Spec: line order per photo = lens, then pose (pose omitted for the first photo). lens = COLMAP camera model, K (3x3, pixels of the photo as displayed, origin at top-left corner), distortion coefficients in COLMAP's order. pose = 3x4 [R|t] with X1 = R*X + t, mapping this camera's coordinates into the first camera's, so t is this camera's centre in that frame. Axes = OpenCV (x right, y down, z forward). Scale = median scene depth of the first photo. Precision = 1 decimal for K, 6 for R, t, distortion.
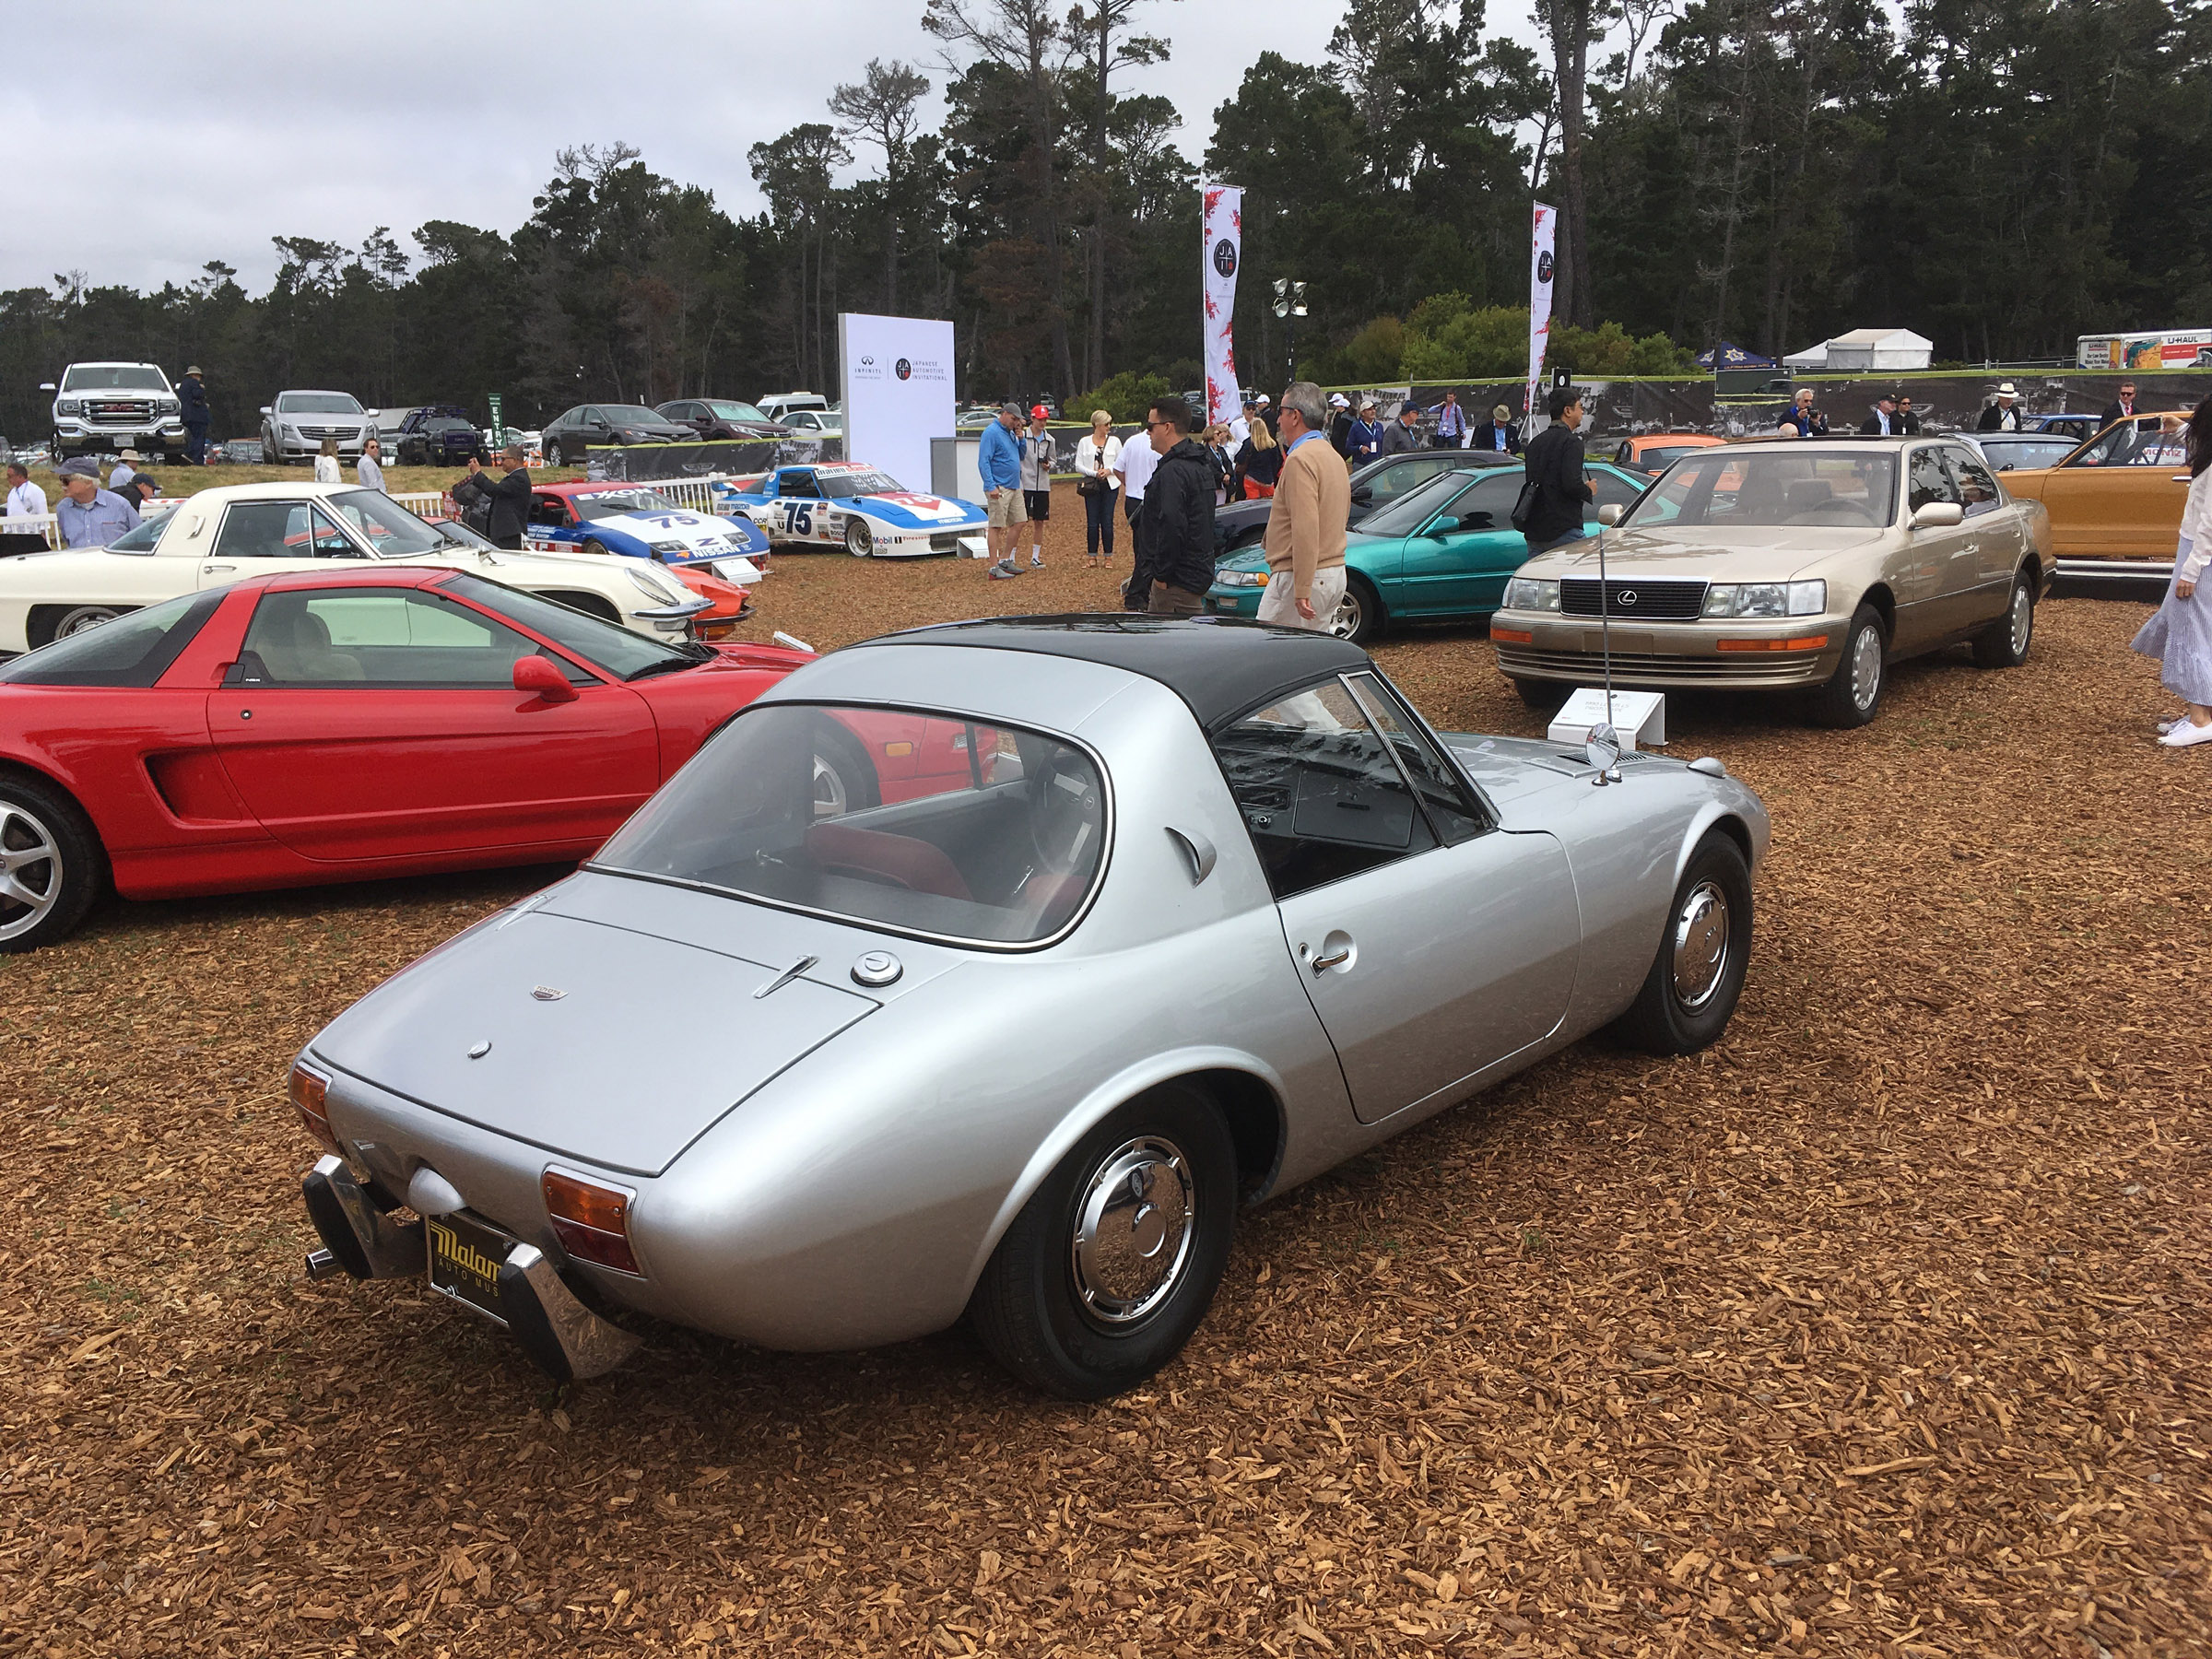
lens RADIAL K [[1865.6, 0, 1110.6], [0, 1865.6, 821.8], [0, 0, 1]] dist [0.077730, -0.119374]
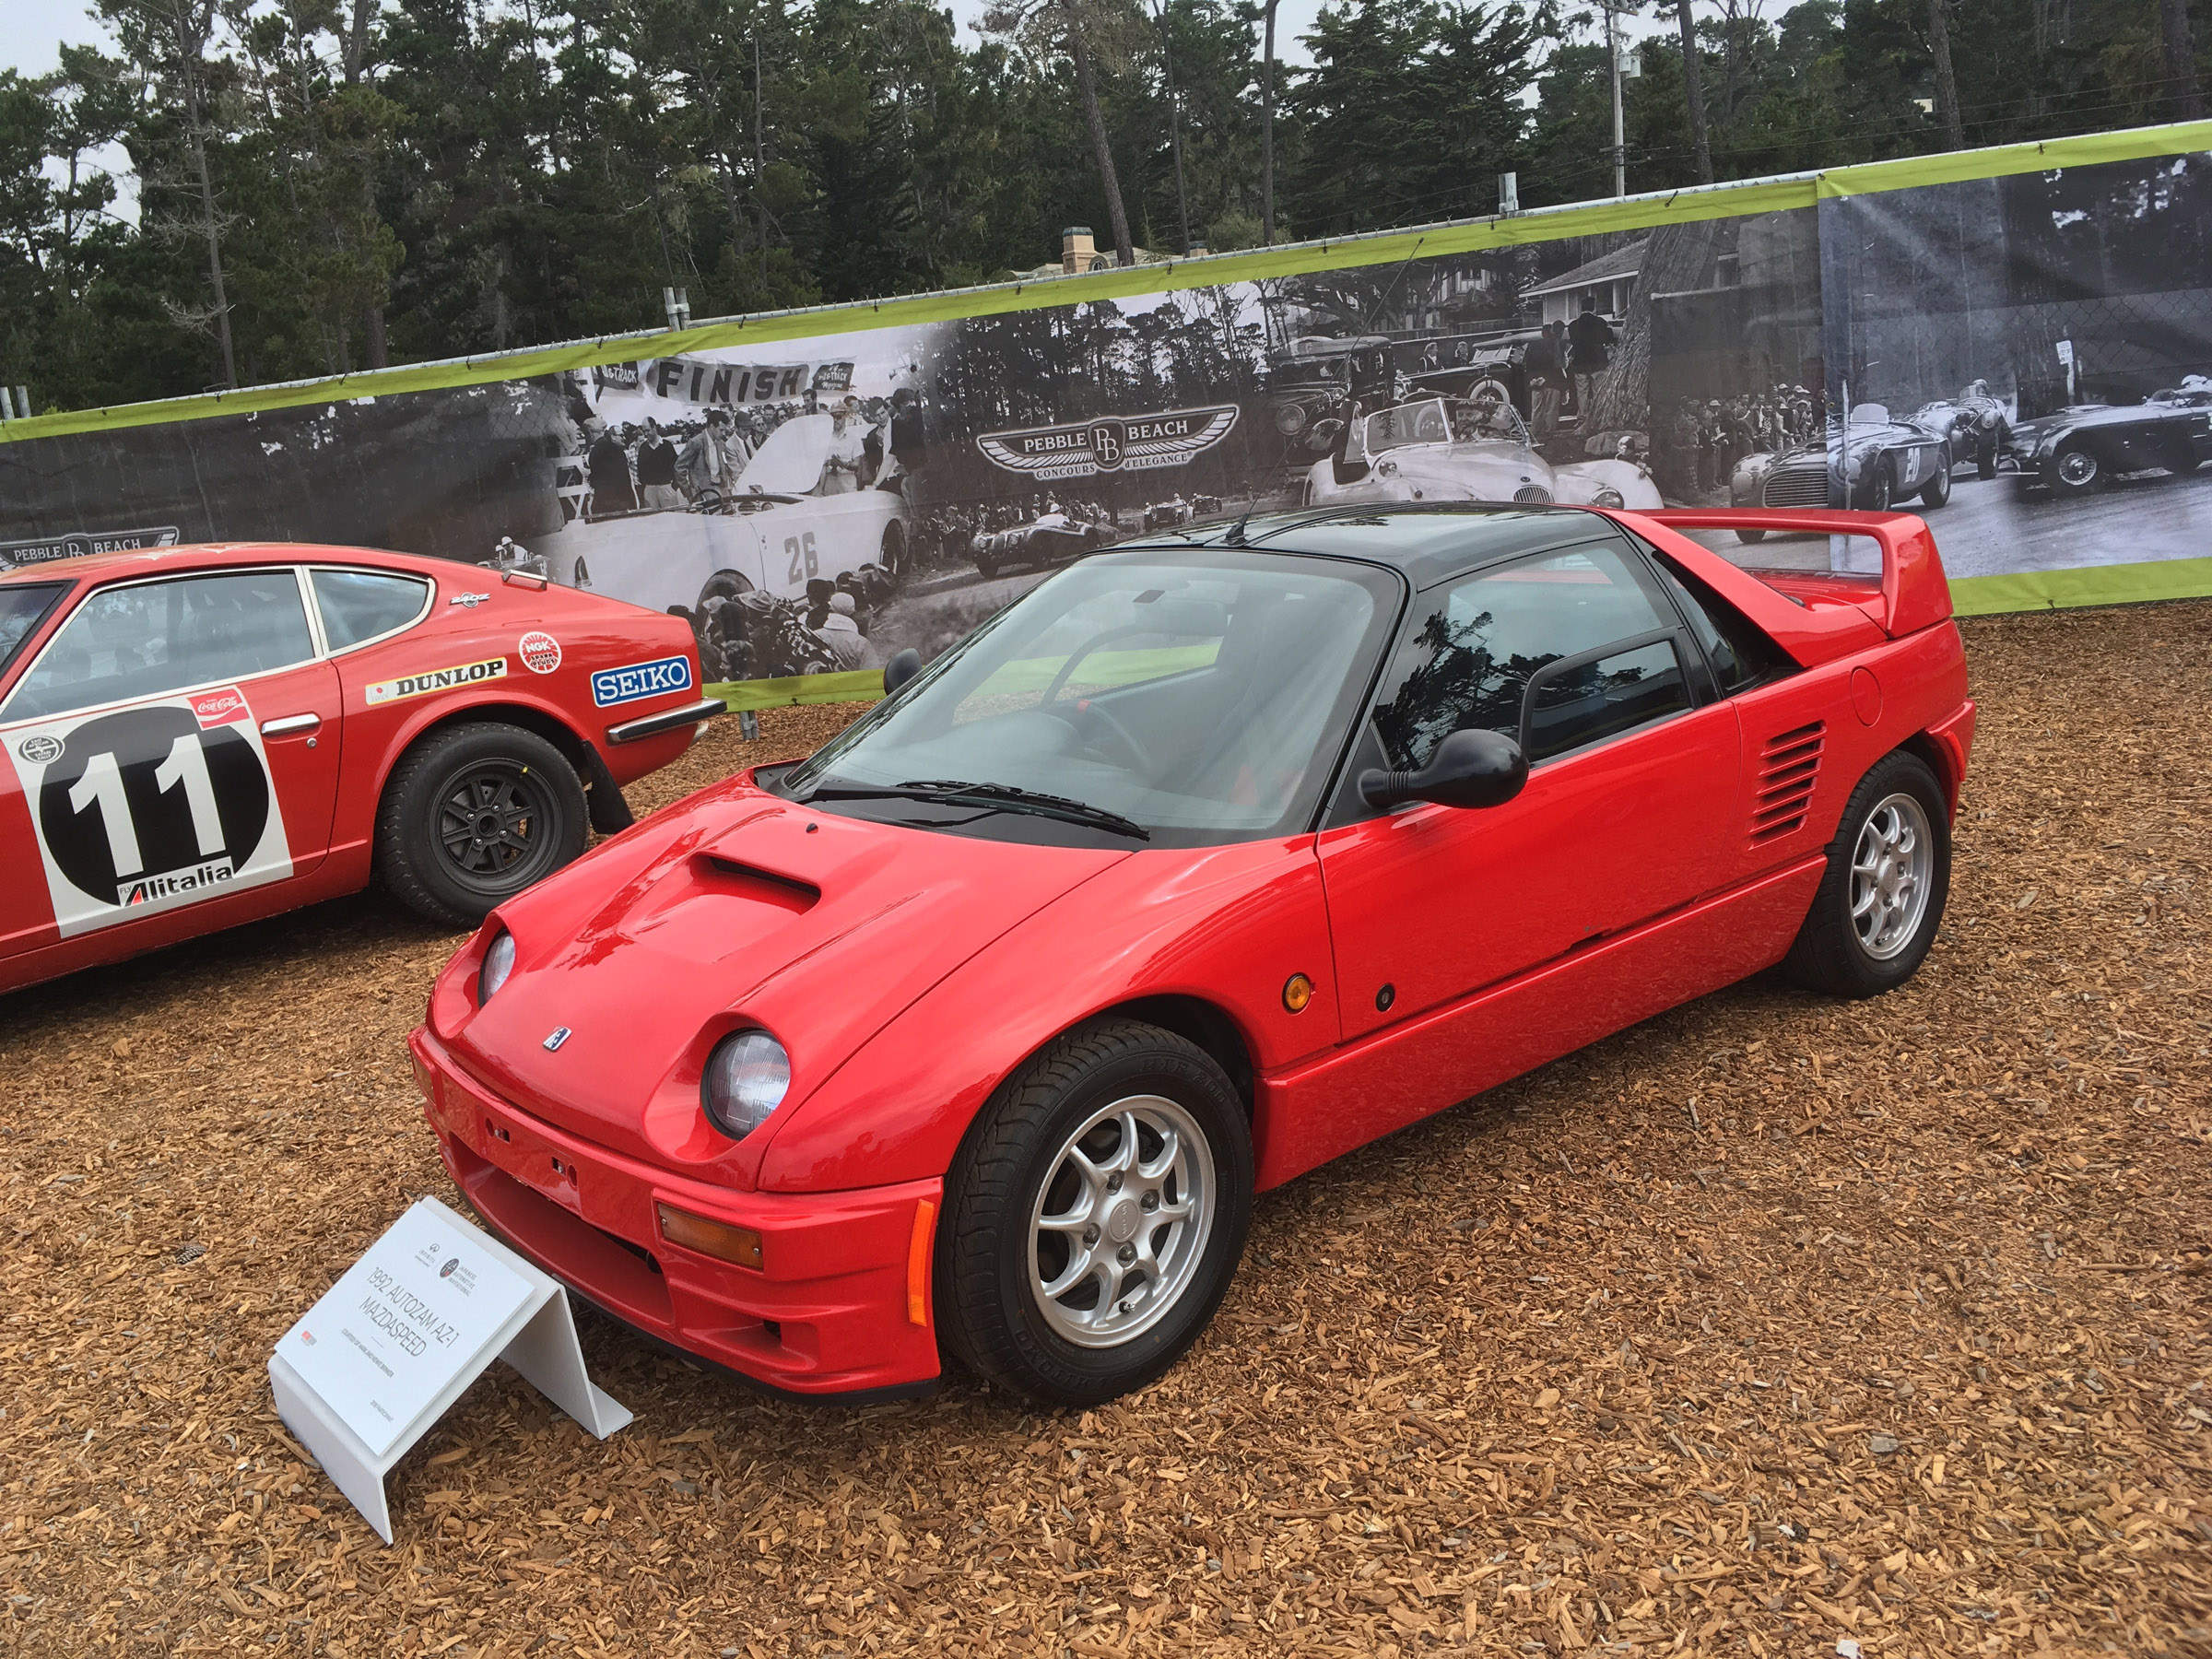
lens RADIAL K [[1865.6, 0, 1104.1], [0, 1865.6, 823.6], [0, 0, 1]] dist [0.077730, -0.119374]
pose [[0.854497, -0.177379, 0.488233, 0.193390], [0.194605, 0.980756, 0.015723, -0.050475], [-0.481626, 0.081578, 0.872571, 0.223918]]
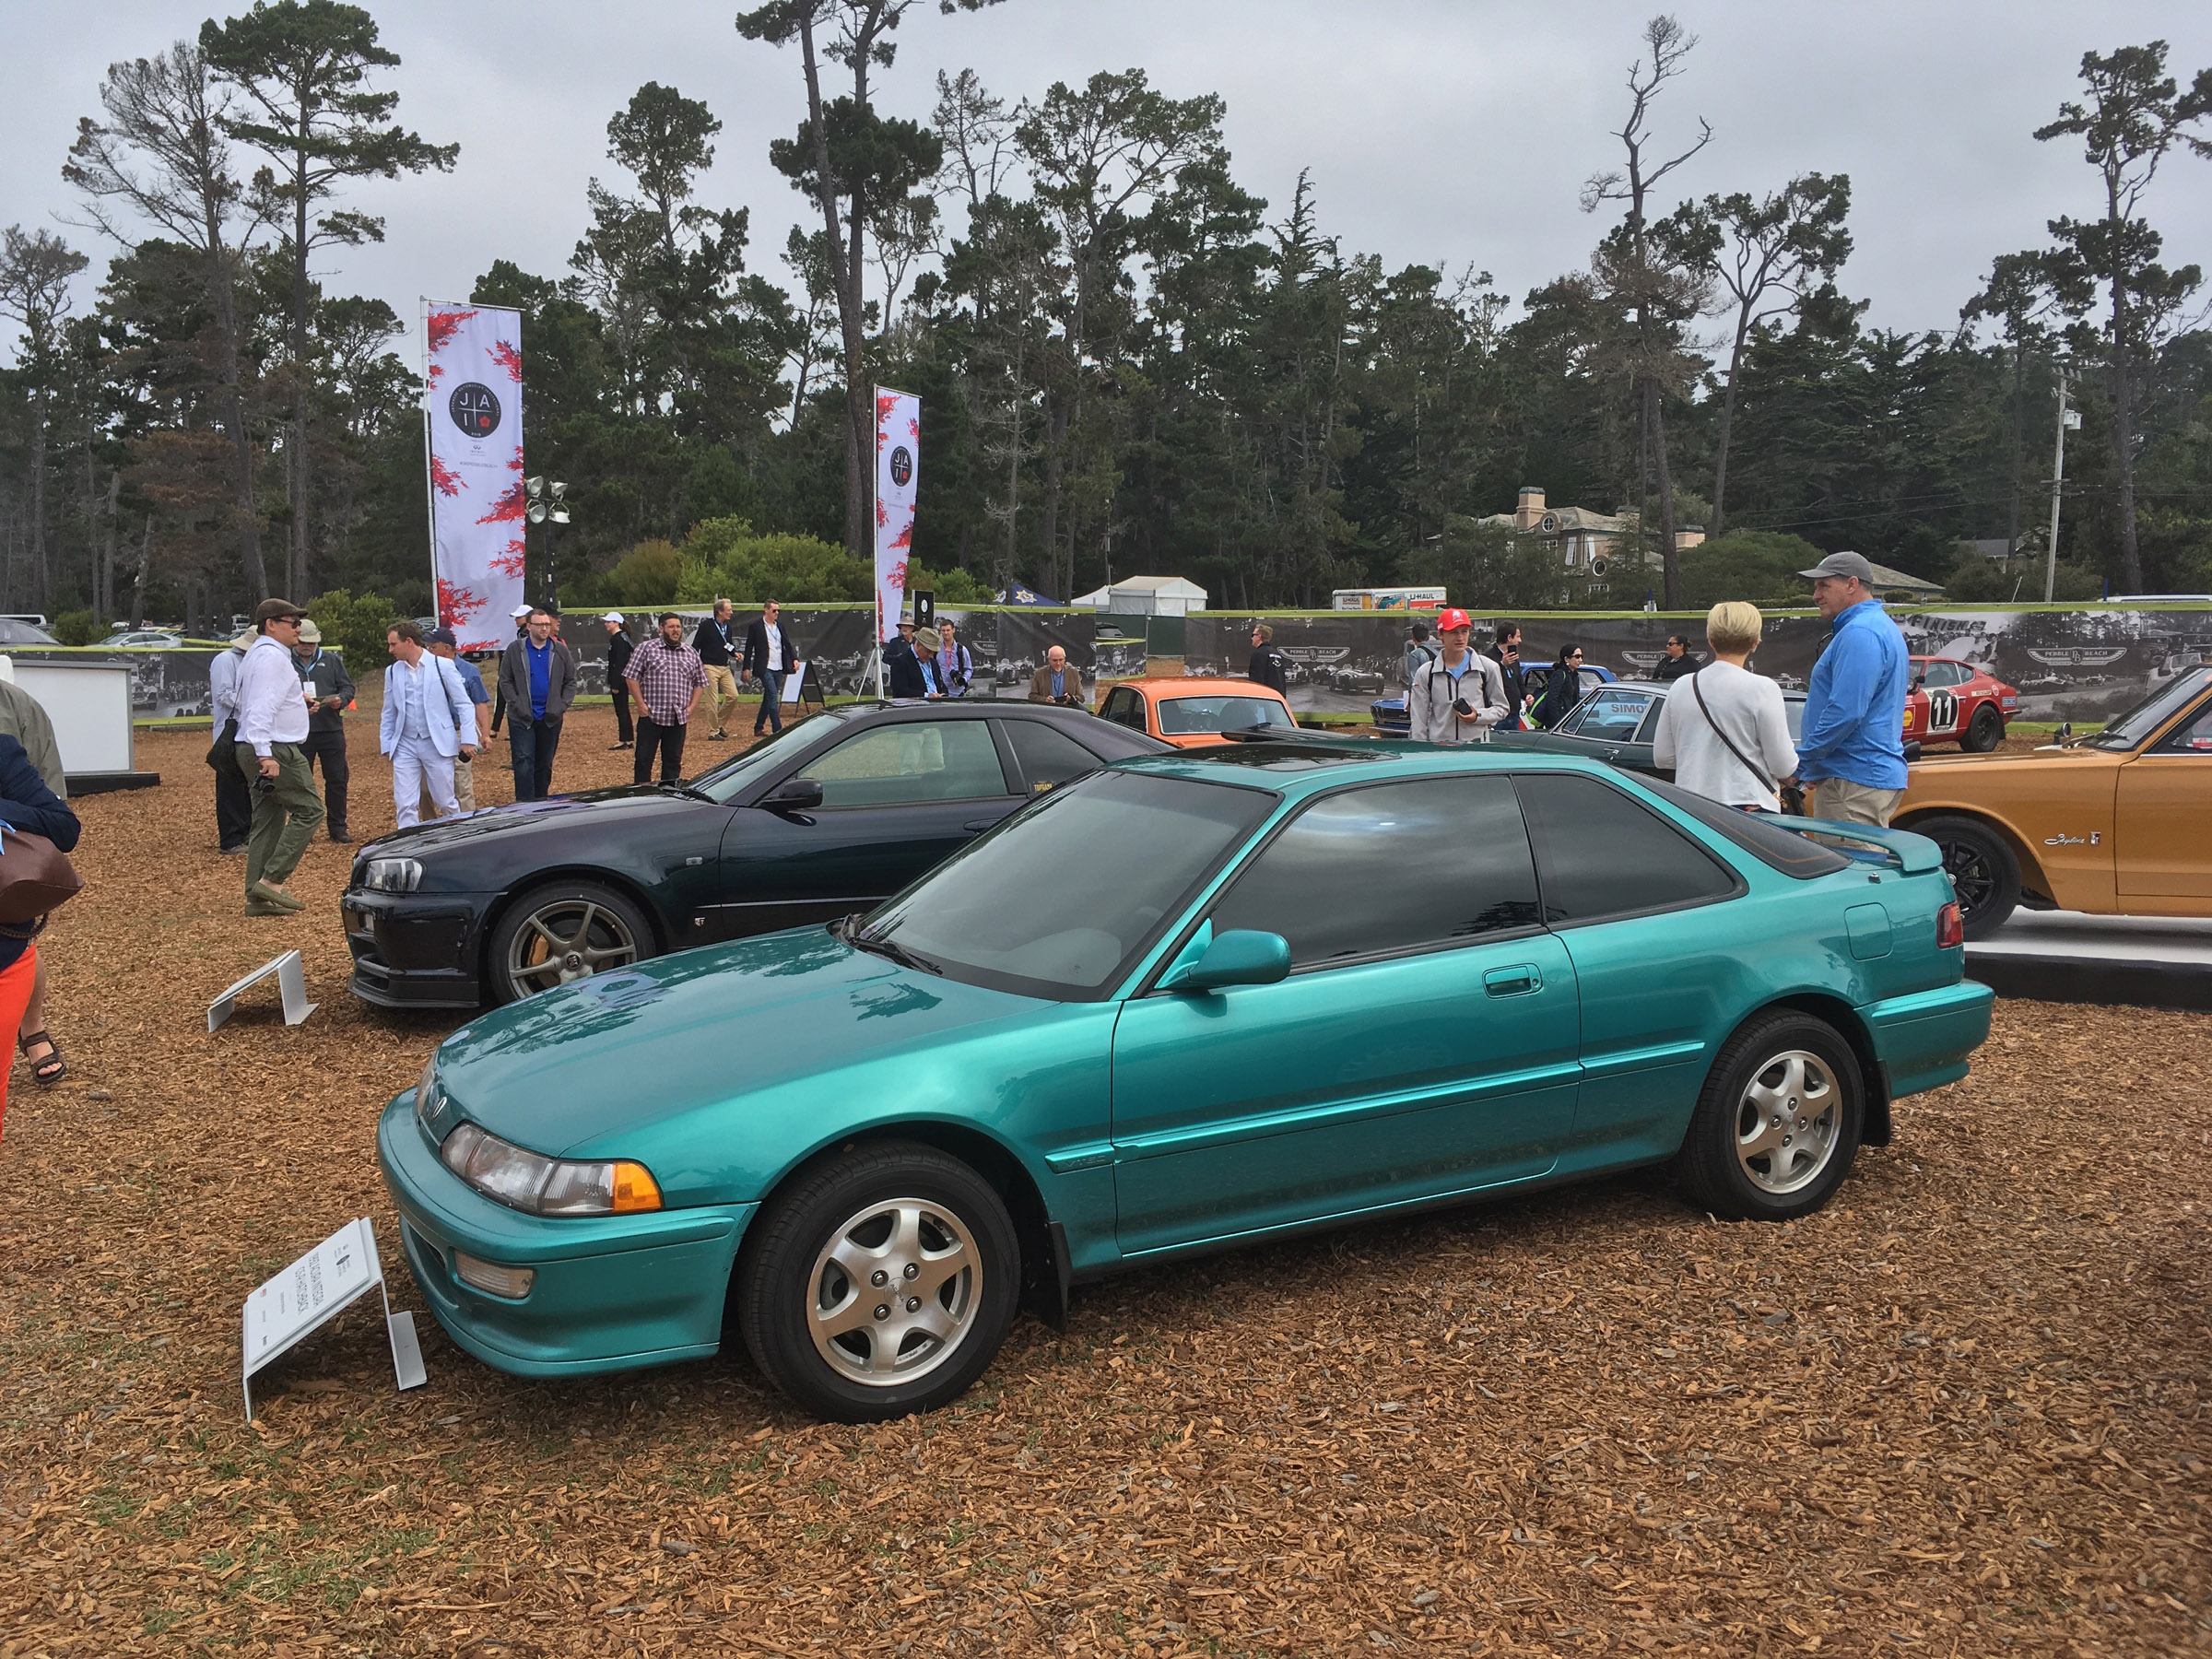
lens RADIAL K [[1865.6, 0, 1109.4], [0, 1865.6, 823.4], [0, 0, 1]] dist [0.077730, -0.119374]
pose [[0.925275, -0.015673, 0.378973, 0.006131], [0.062040, 0.991944, -0.110449, -0.020997], [-0.374189, 0.125707, 0.918793, 0.103240]]
